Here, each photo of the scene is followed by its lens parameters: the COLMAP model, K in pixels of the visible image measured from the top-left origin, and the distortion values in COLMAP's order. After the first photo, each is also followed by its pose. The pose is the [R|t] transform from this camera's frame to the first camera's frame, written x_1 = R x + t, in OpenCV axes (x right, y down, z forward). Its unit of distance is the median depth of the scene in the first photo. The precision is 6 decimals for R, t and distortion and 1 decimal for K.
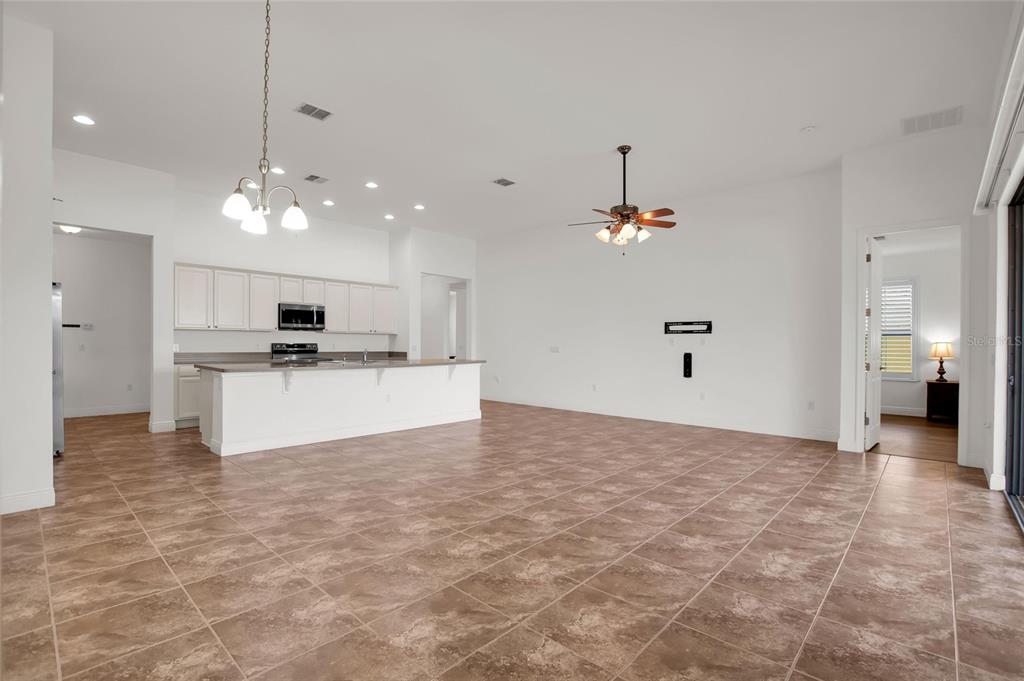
lens RADIAL K [[477.0, 0, 512.0], [0, 477.0, 340.5], [0, 0, 1]] dist [0.001867, 0.000306]
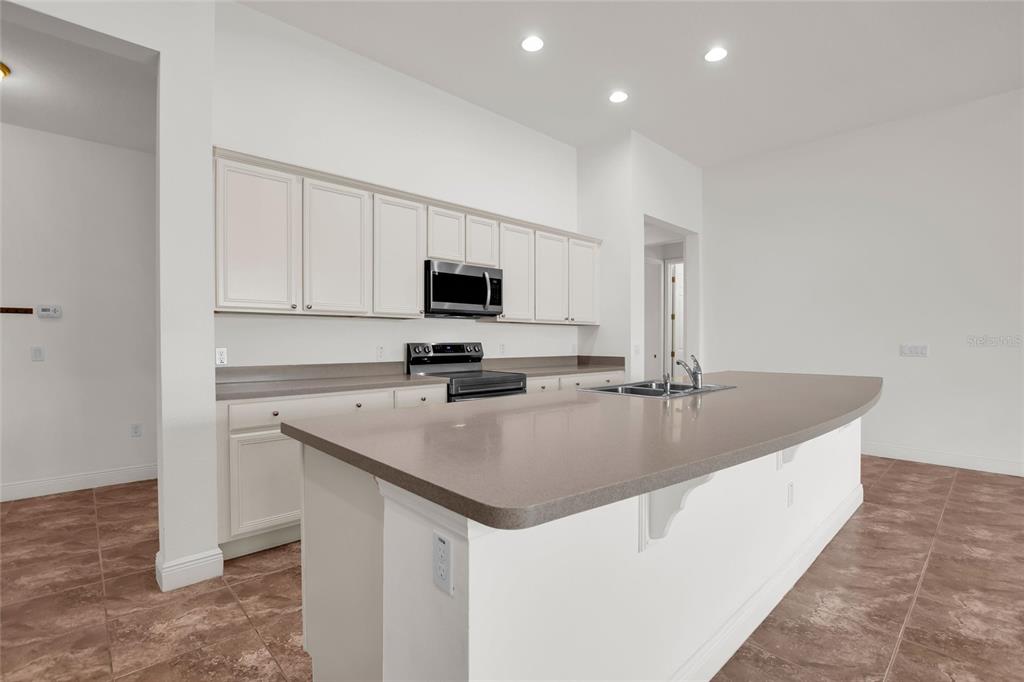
lens RADIAL K [[466.6, 0, 515.8], [0, 466.6, 345.8], [0, 0, 1]] dist [-0.041751, 0.009412]
pose [[0.996154, -0.011947, -0.086799, -0.342158], [0.013232, 0.999811, 0.014241, 0.002480], [0.086613, -0.015335, 0.996124, 0.514734]]
